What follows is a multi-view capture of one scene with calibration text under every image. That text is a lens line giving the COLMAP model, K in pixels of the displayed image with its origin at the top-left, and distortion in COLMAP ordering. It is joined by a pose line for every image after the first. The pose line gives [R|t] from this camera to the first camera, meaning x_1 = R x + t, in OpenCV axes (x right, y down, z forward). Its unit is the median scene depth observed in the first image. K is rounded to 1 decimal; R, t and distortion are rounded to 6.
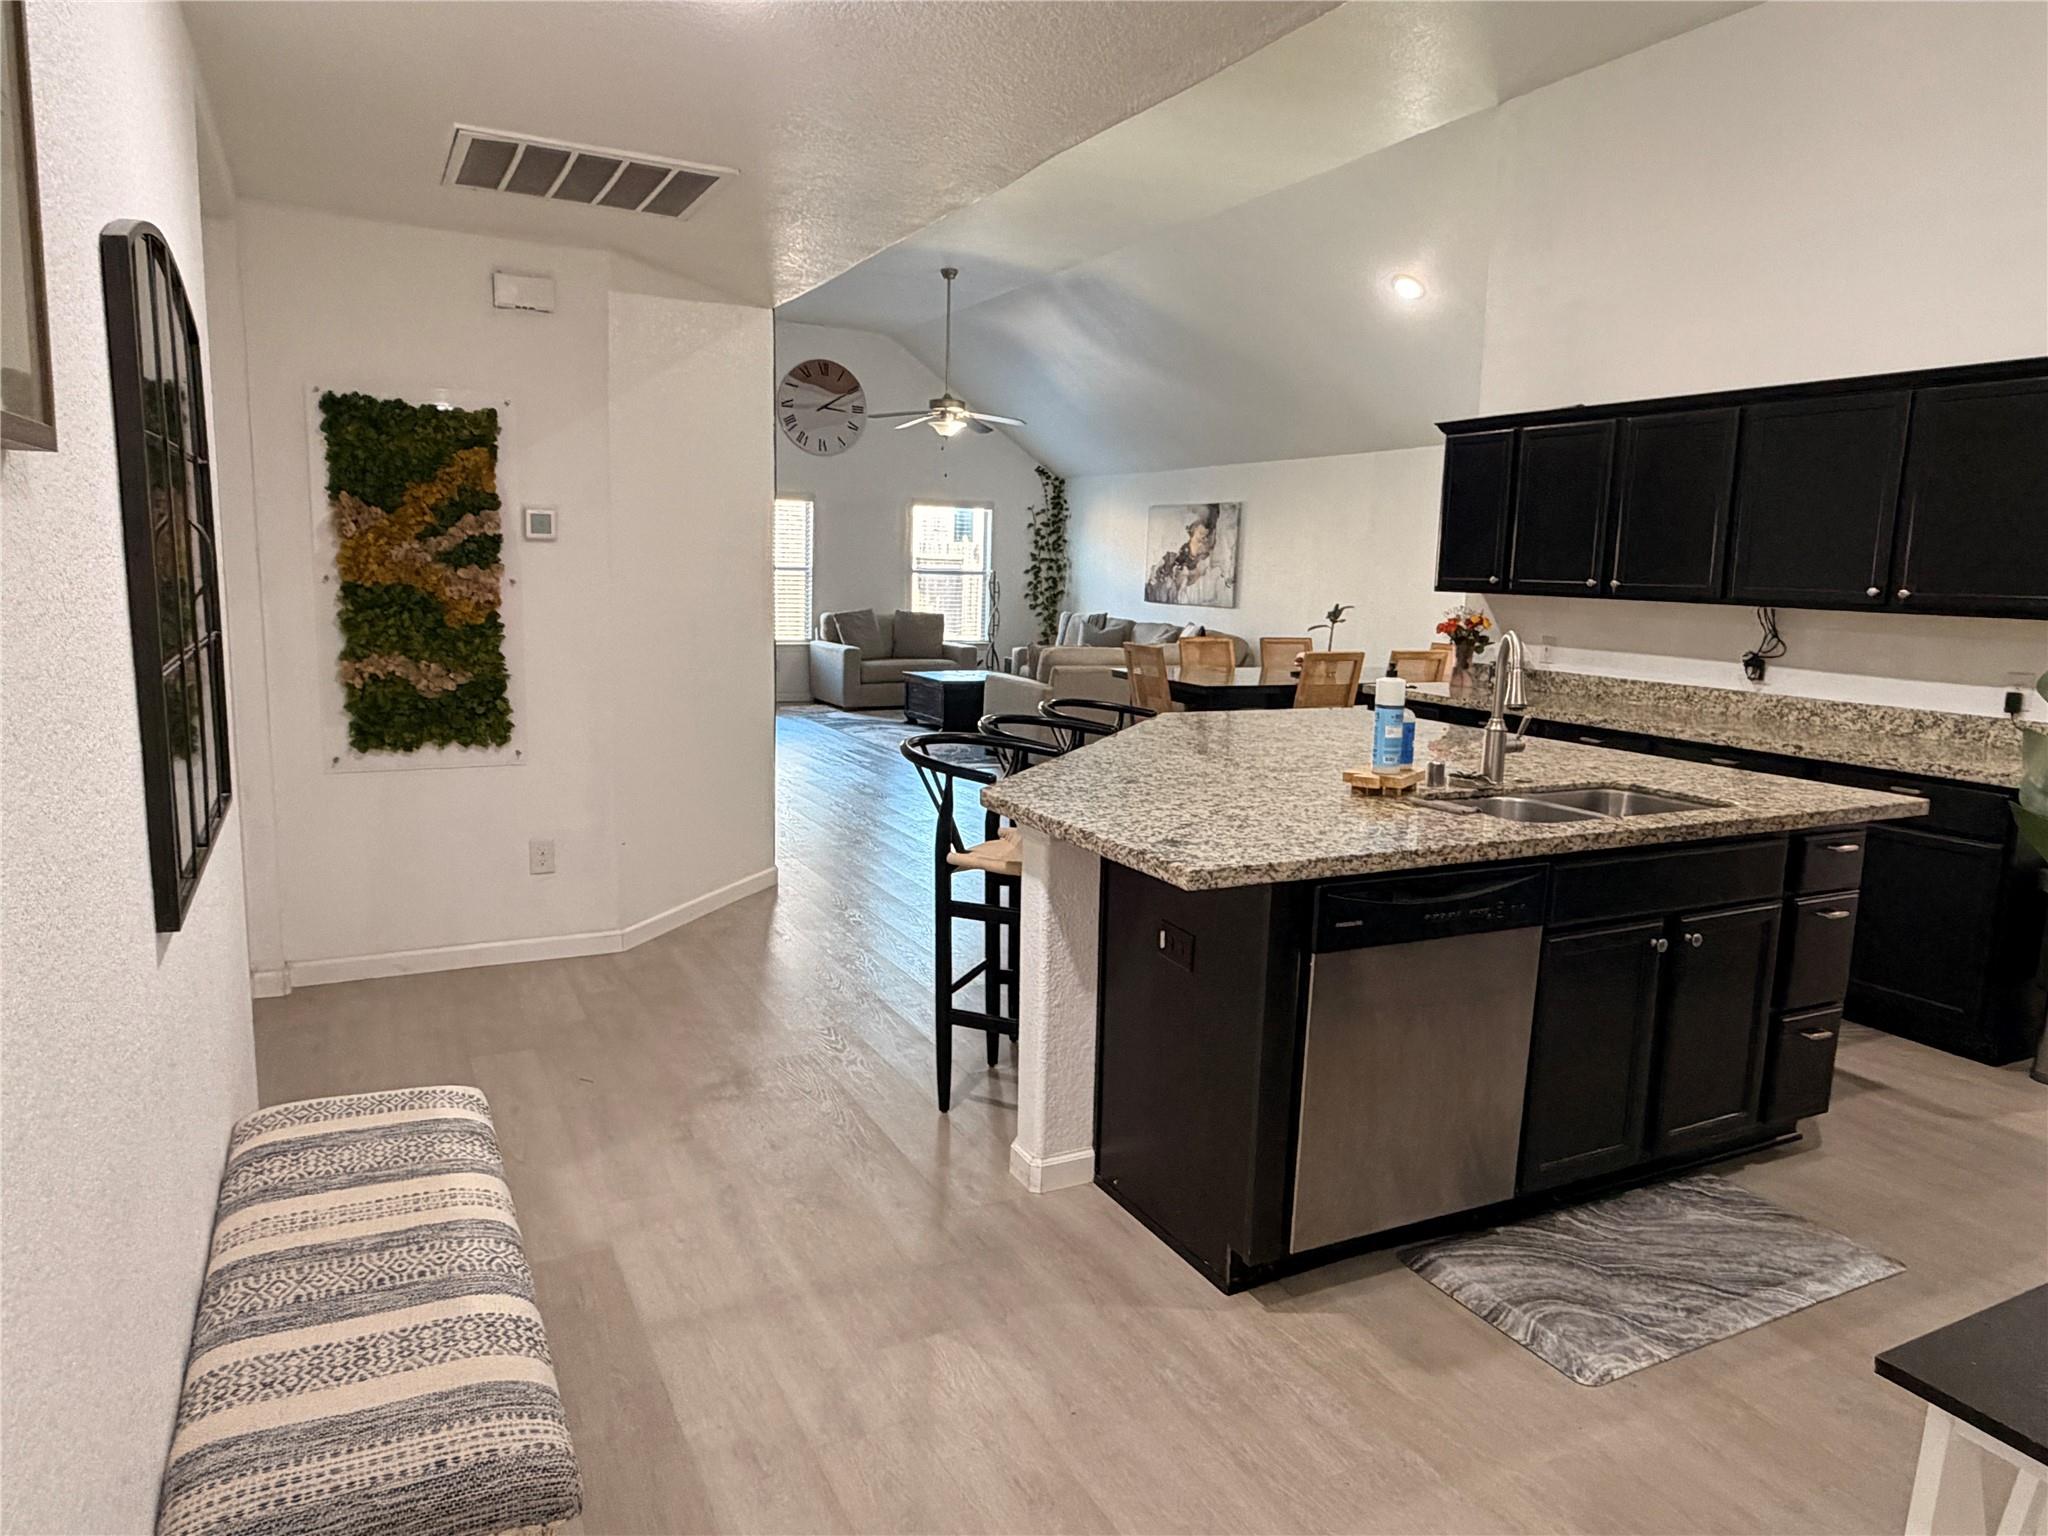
lens RADIAL K [[1320.1, 0, 1017.6], [0, 1320.1, 771.4], [0, 0, 1]] dist [0.001144, 0.000114]
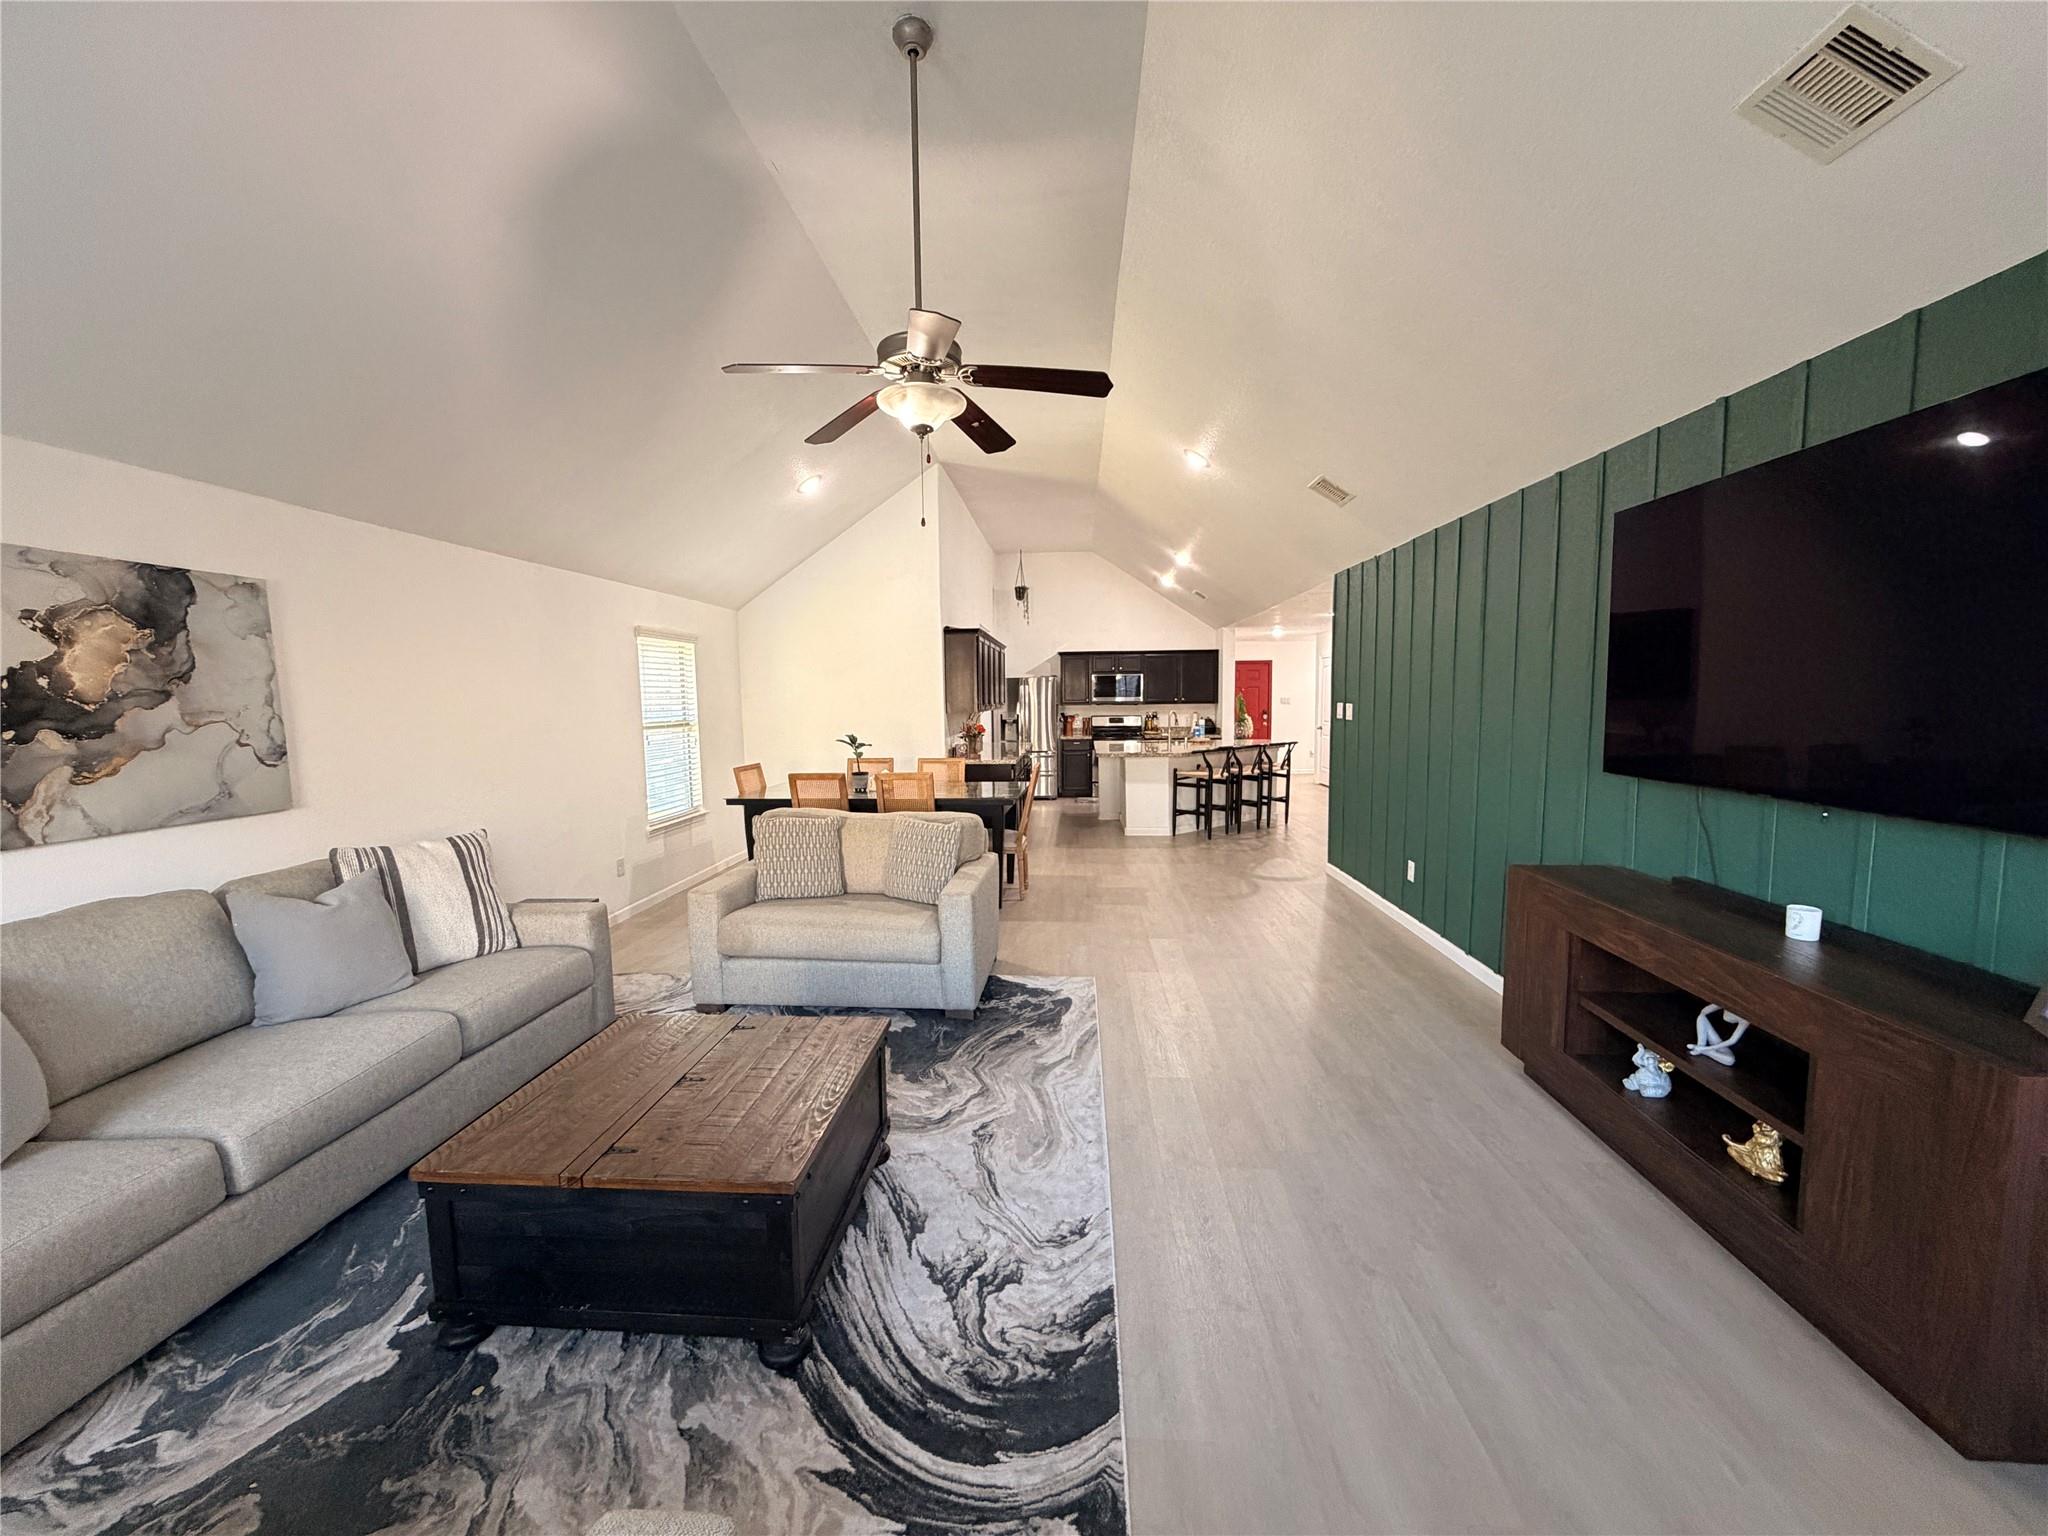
lens RADIAL K [[819.5, 0, 1017.6], [0, 819.5, 768.8], [0, 0, 1]] dist [-0.001729, -0.000197]
pose [[-0.862007, -0.059960, 0.503338, -0.177526], [0.070084, 0.969345, 0.235497, -0.167135], [-0.502029, 0.238276, -0.831379, 0.989671]]
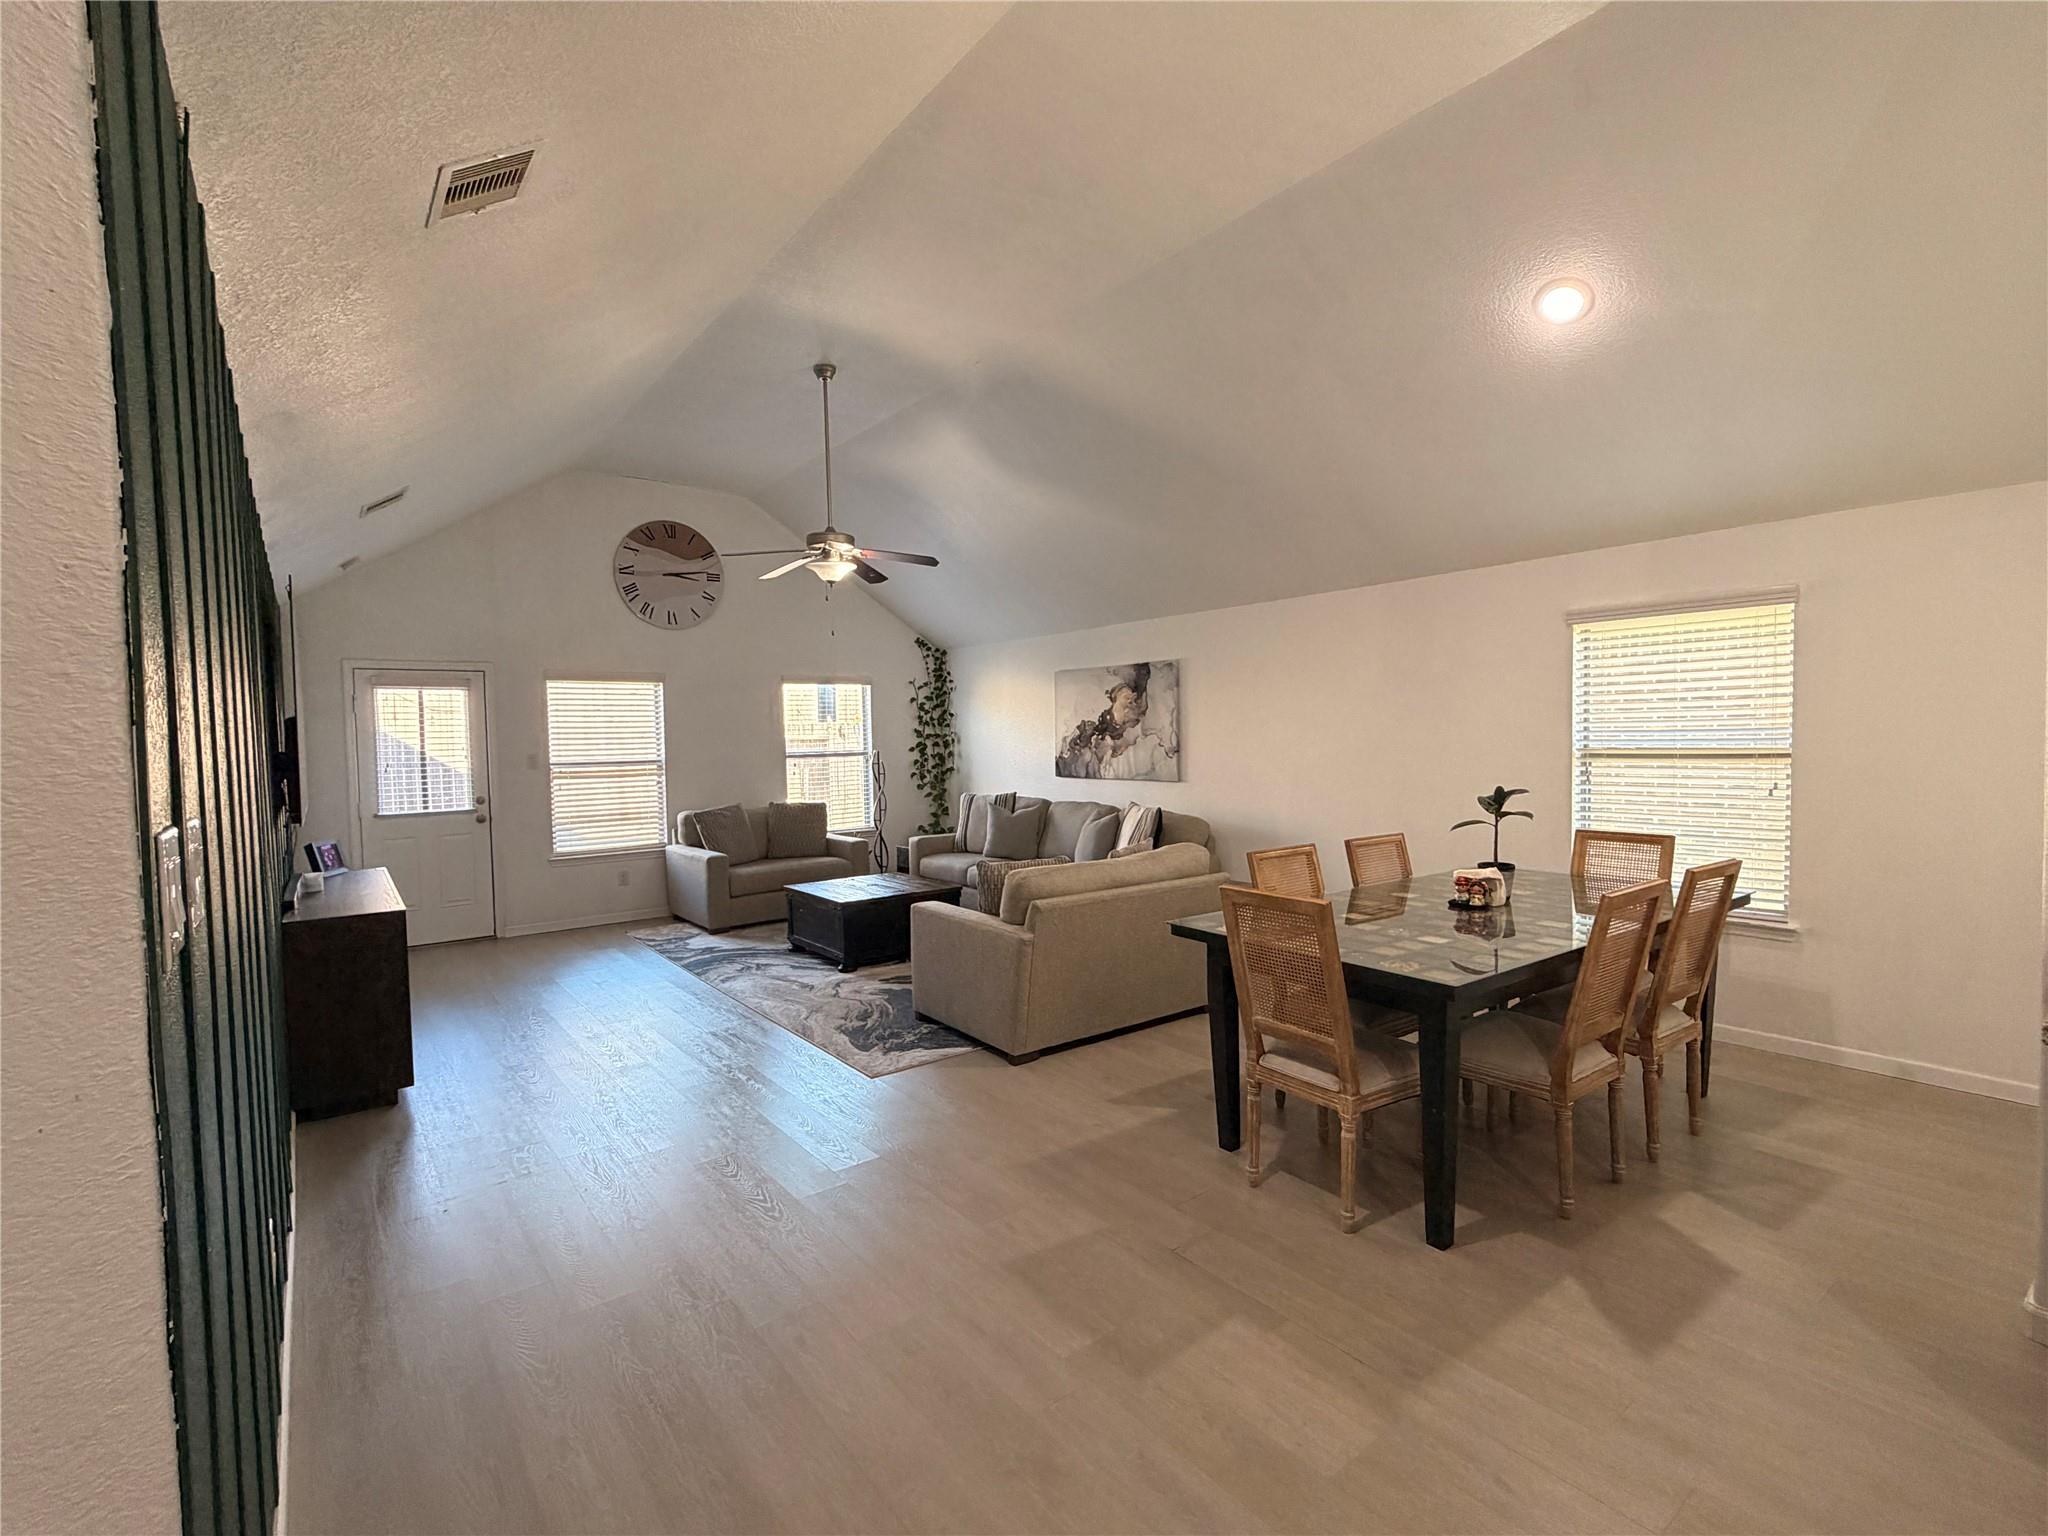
lens RADIAL K [[957.2, 0, 1020.7], [0, 957.2, 775.6], [0, 0, 1]] dist [0.004035, 0.000175]
pose [[0.983498, -0.056377, 0.171911, -0.038039], [0.075222, 0.991608, -0.105149, -0.063003], [-0.164540, 0.116345, 0.979485, 0.368333]]
